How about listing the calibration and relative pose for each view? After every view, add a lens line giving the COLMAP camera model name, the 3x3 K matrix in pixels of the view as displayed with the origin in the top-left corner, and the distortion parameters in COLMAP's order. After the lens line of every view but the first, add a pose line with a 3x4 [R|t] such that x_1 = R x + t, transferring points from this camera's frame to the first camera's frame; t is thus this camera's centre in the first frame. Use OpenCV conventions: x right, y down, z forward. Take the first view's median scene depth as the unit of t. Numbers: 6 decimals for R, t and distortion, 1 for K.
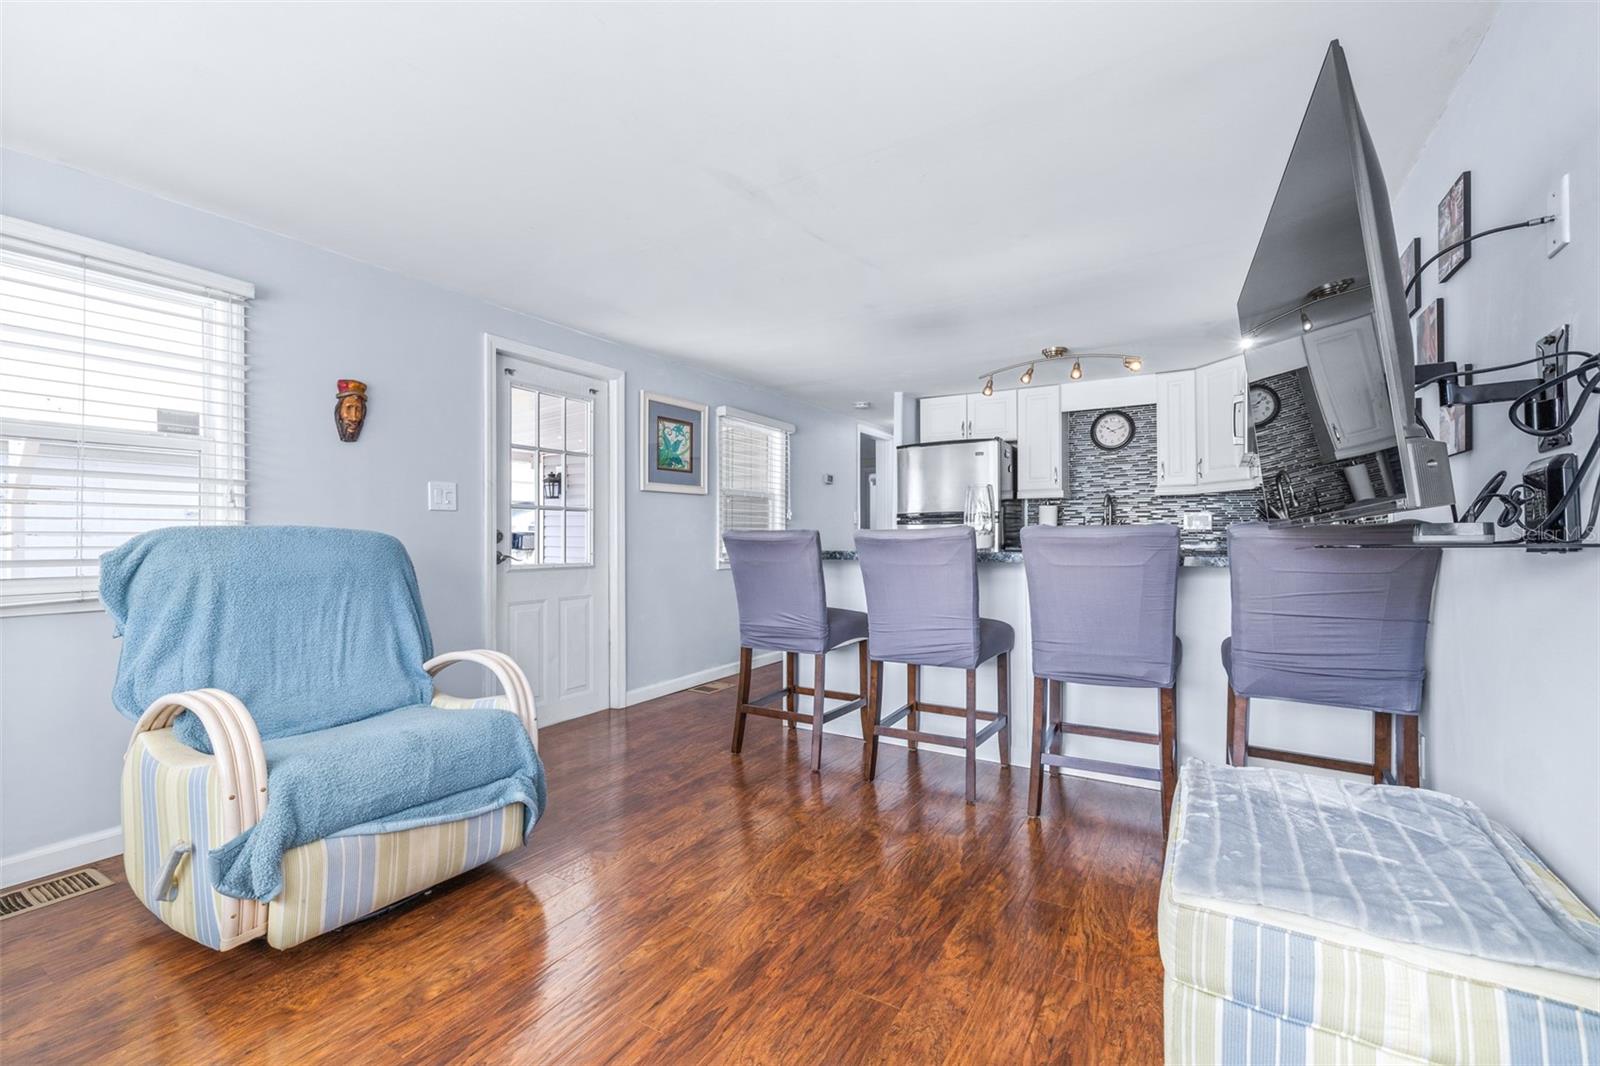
lens RADIAL K [[684.6, 0, 798.9], [0, 684.6, 531.5], [0, 0, 1]] dist [-0.002266, 0.000830]
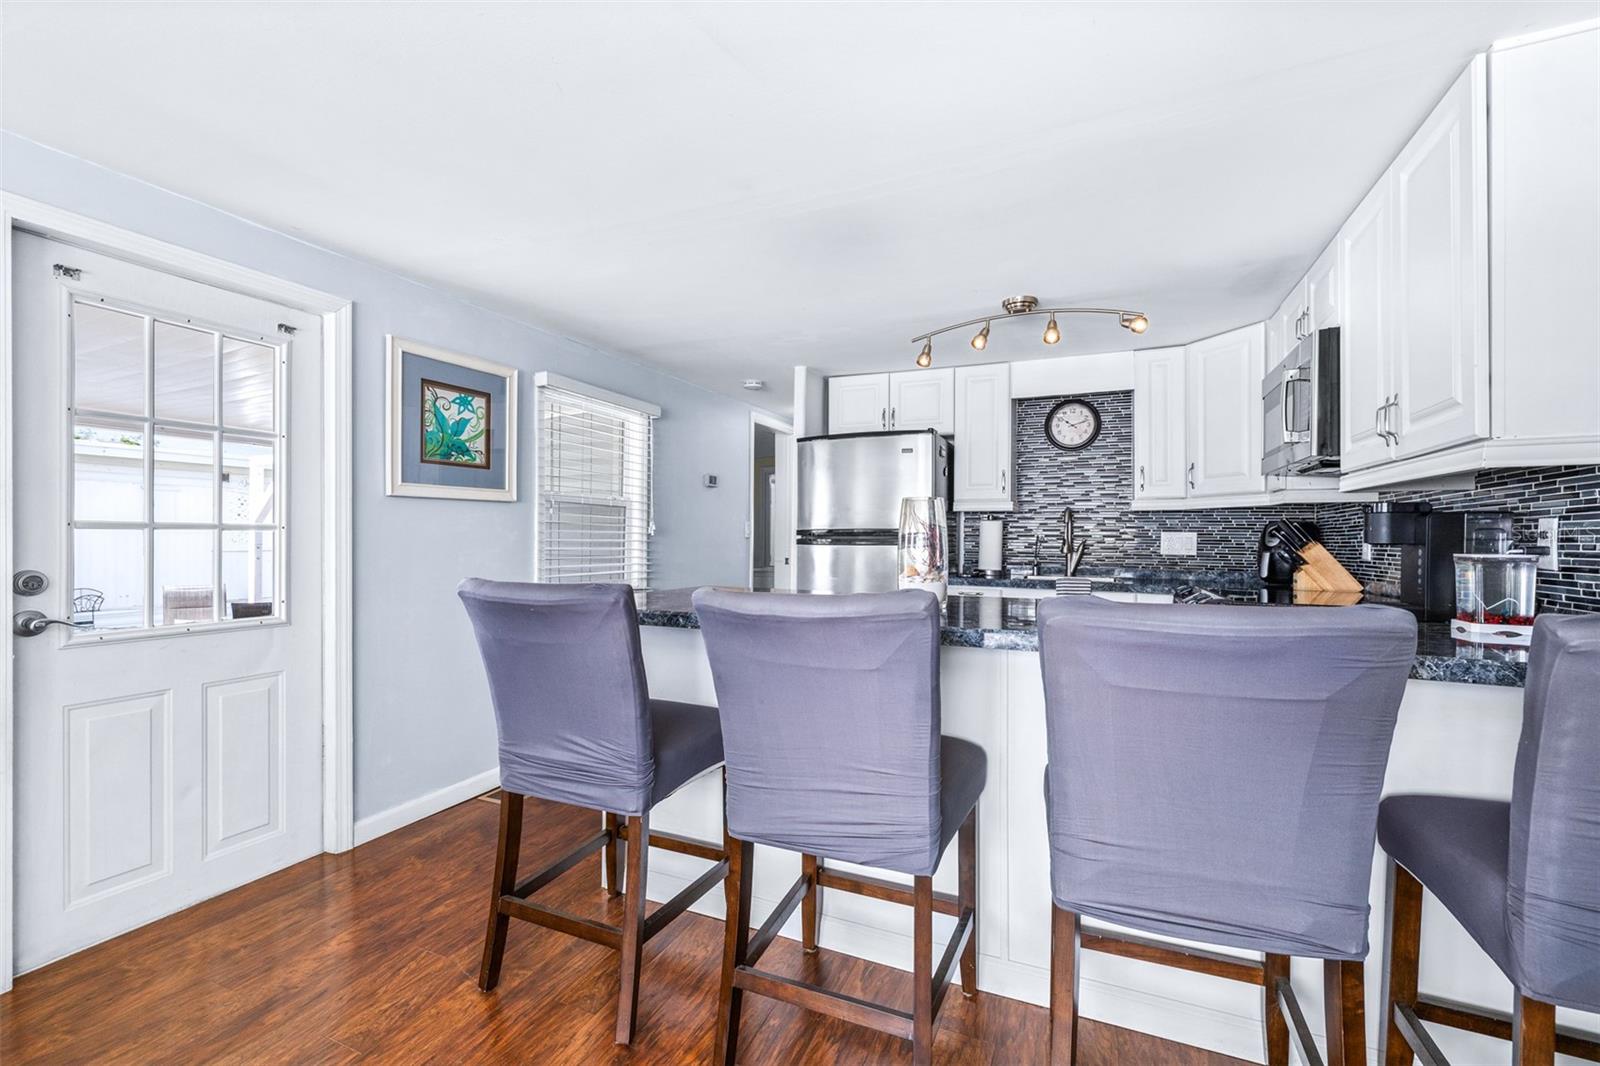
lens RADIAL K [[684.6, 0, 800.3], [0, 684.6, 537.8], [0, 0, 1]] dist [-0.002266, 0.000830]
pose [[0.991123, 0.005740, 0.132828, 0.054146], [-0.006957, 0.999938, 0.008700, -0.026386], [-0.132769, -0.009547, 0.991101, 0.294649]]
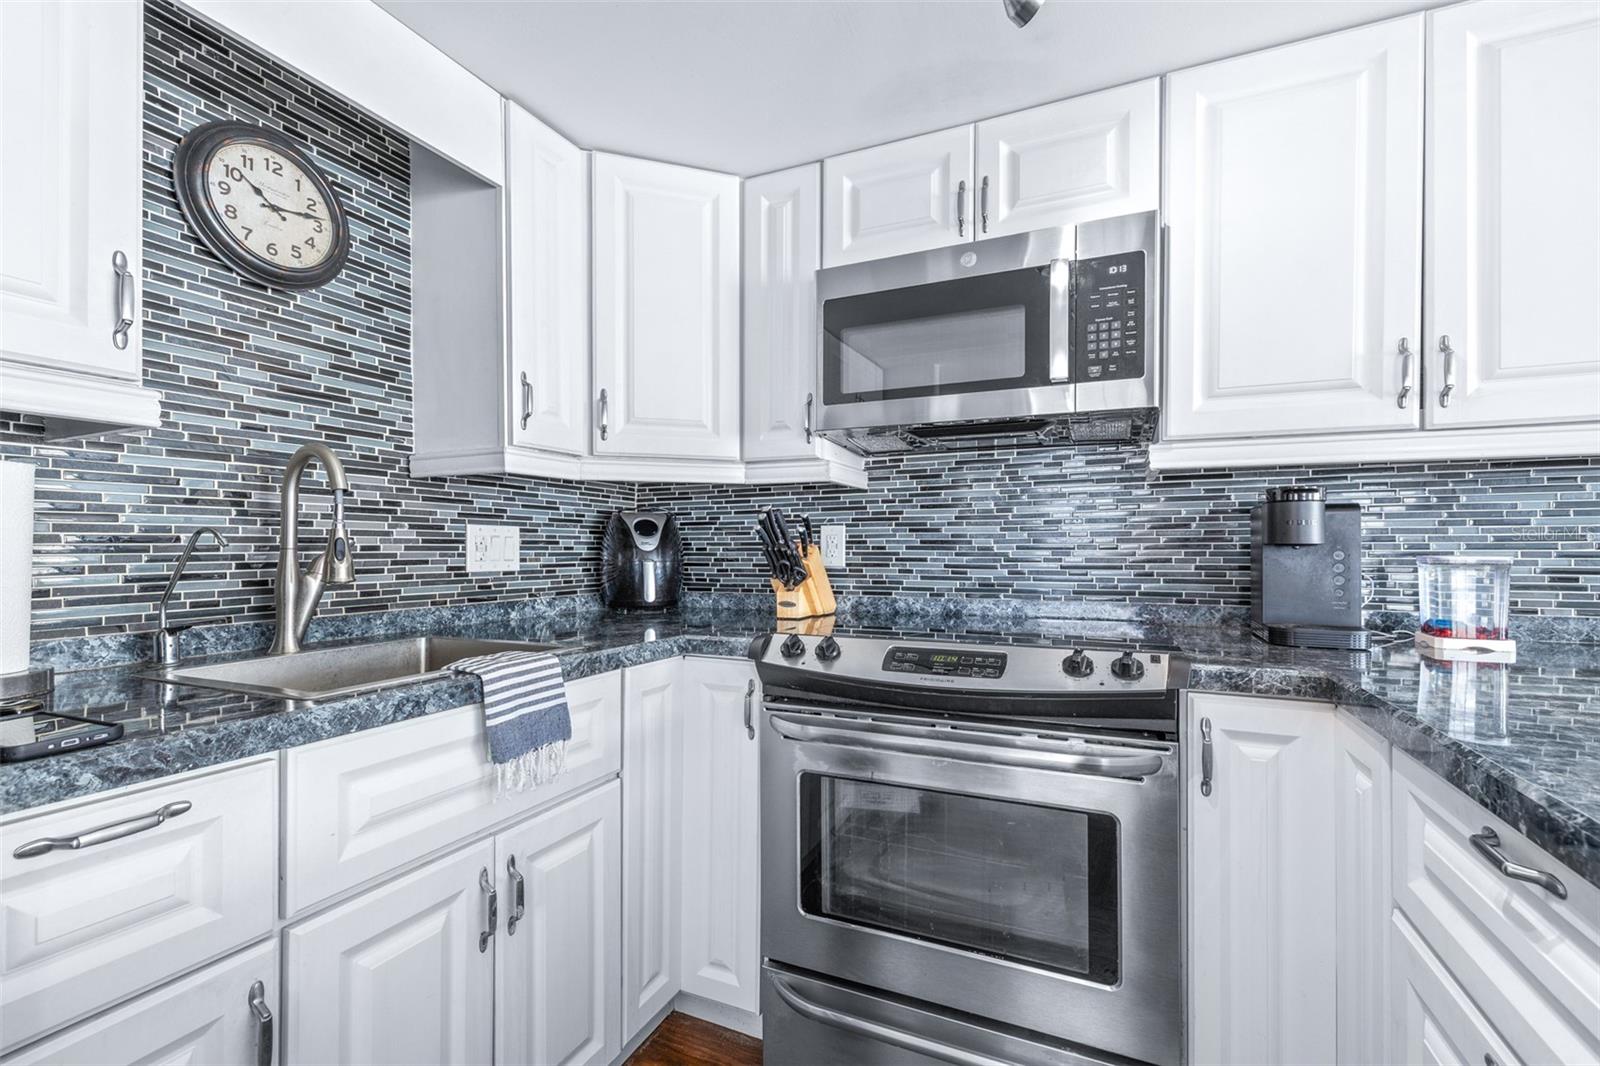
lens RADIAL K [[684.6, 0, 800.9], [0, 684.6, 542.4], [0, 0, 1]] dist [-0.002266, 0.000830]
pose [[-0.094958, 0.006915, 0.995457, 0.188757], [-0.009094, 0.999928, -0.007813, -0.017881], [-0.995440, -0.009794, -0.094888, 0.892489]]
